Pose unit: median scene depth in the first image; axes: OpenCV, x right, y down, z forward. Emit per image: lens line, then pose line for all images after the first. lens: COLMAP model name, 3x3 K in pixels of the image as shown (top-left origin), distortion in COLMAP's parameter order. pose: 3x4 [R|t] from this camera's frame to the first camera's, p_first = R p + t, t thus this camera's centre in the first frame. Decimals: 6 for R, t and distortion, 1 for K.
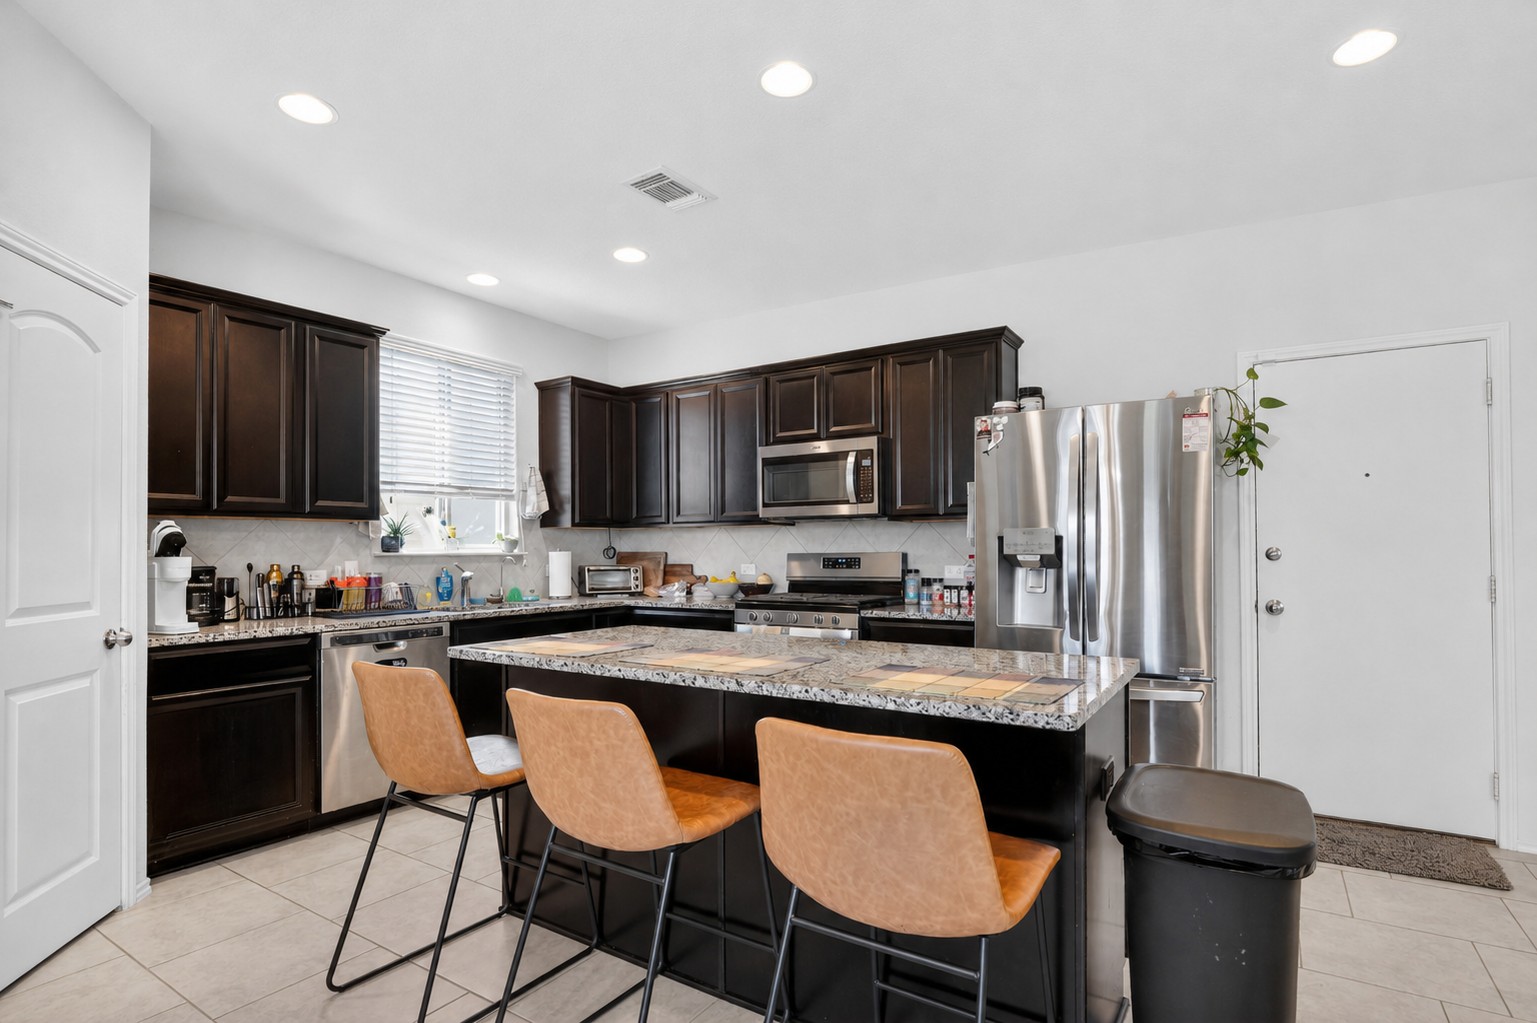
lens RADIAL K [[763.7, 0, 780.9], [0, 763.7, 552.9], [0, 0, 1]] dist [-0.002288, -0.001448]
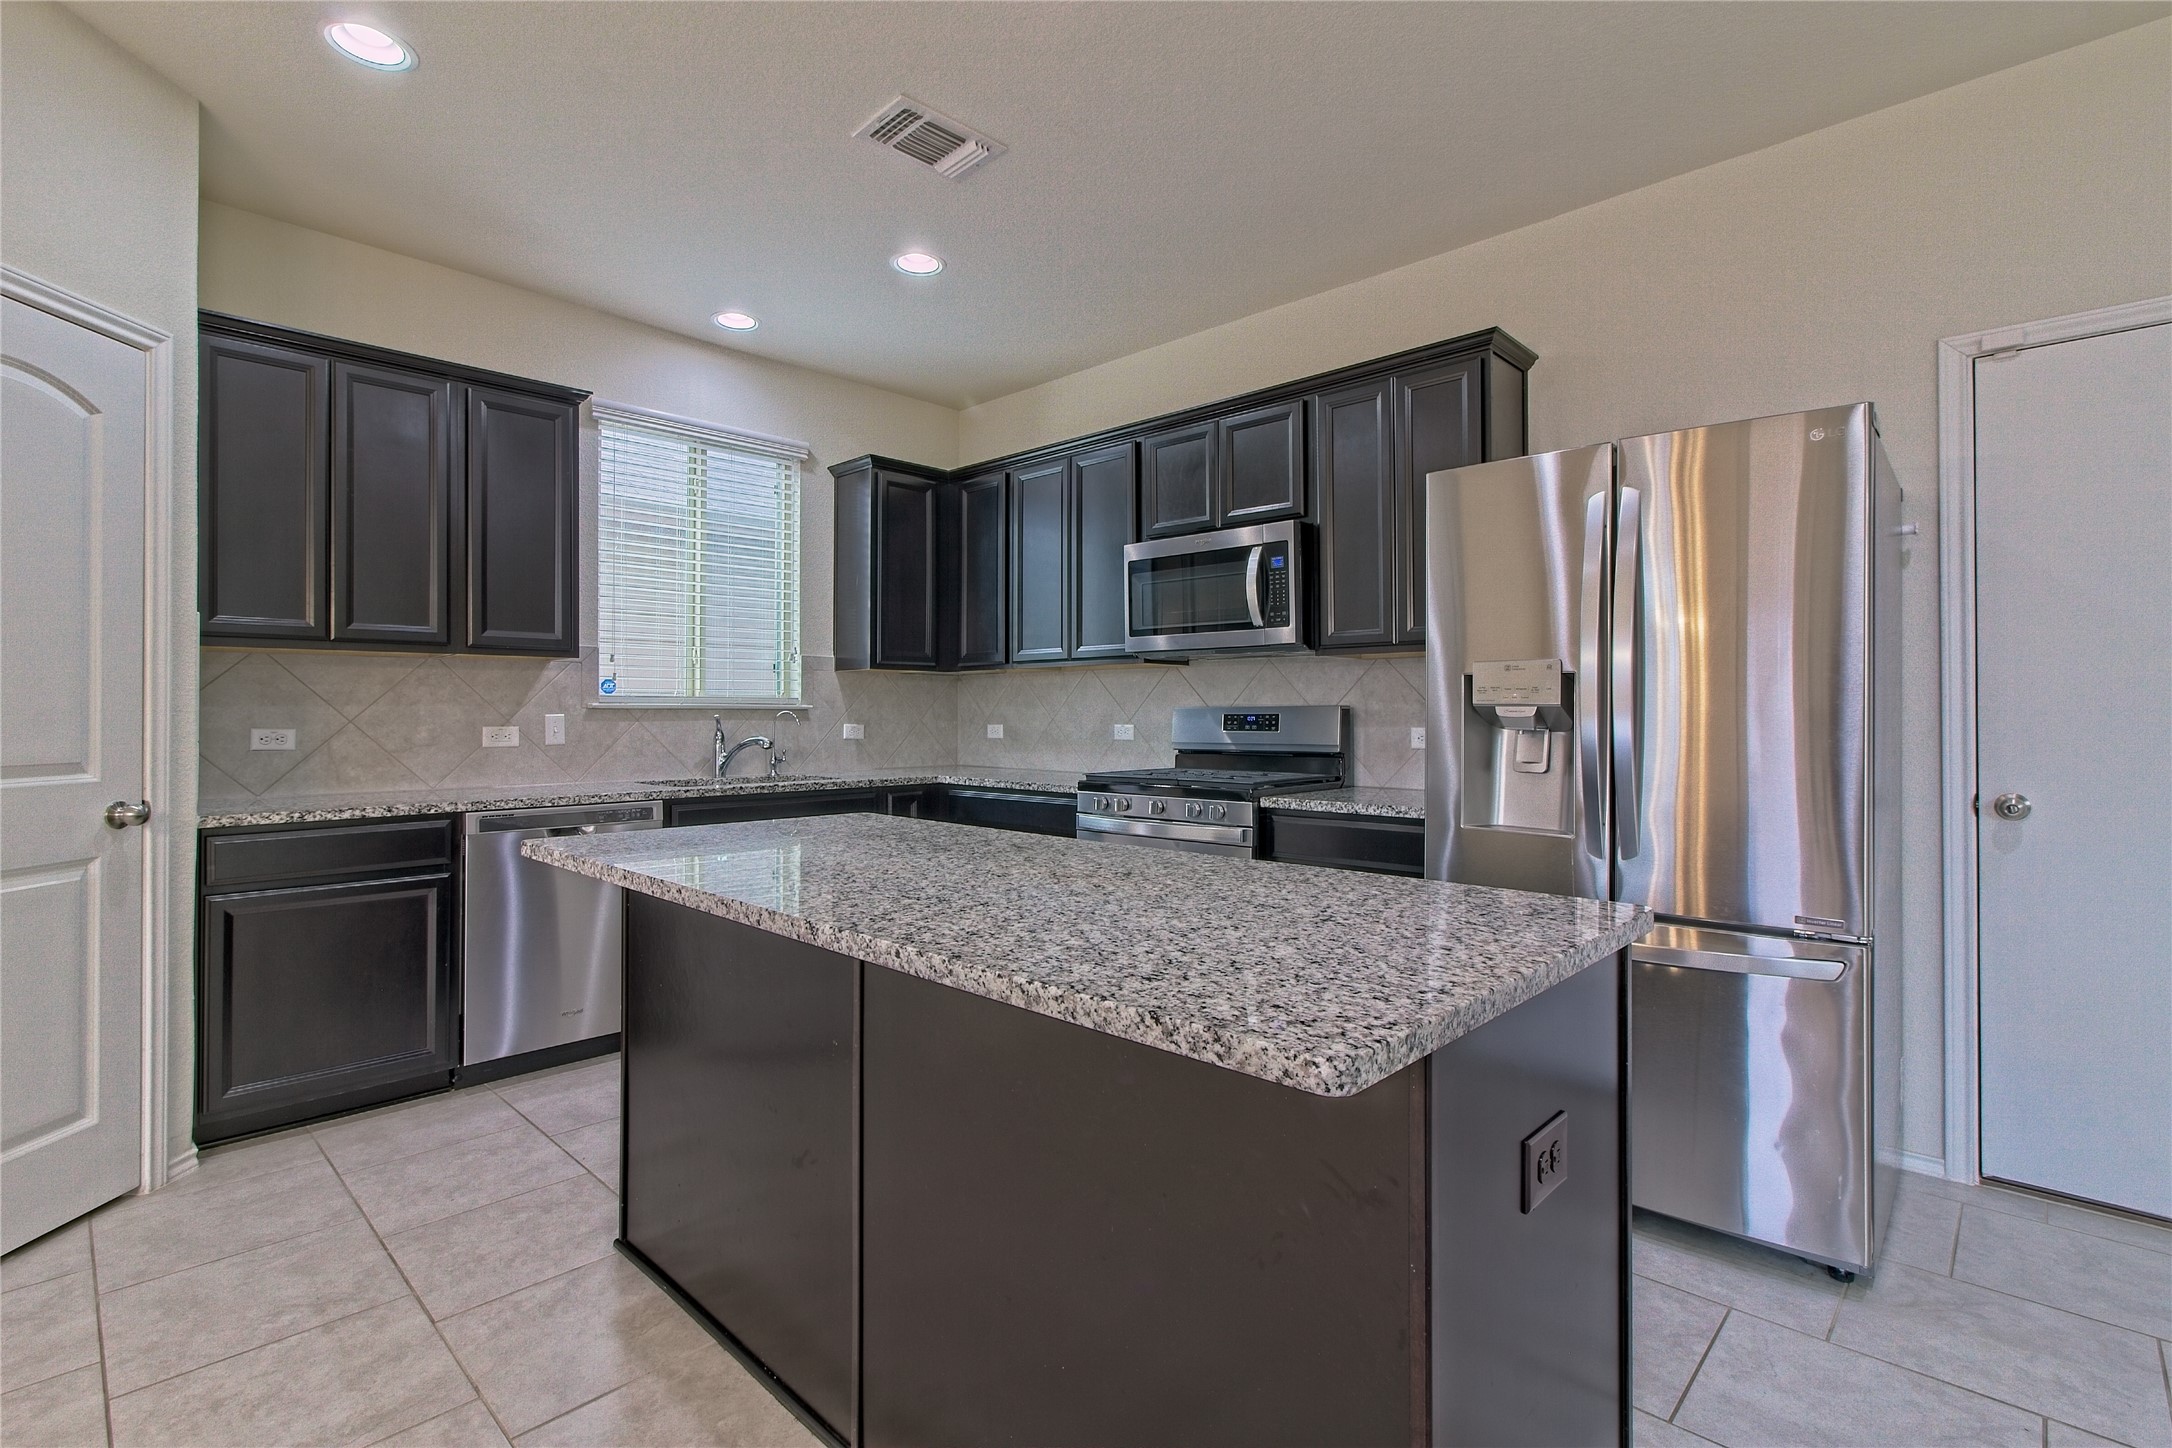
lens RADIAL K [[1006.8, 0, 1101.6], [0, 1006.8, 716.0], [0, 0, 1]] dist [-0.003125, -0.000105]
pose [[0.982295, 0.005464, -0.187262, 0.136320], [-0.005274, 0.999985, 0.001511, 0.008824], [0.187267, -0.000496, 0.982309, 0.165597]]
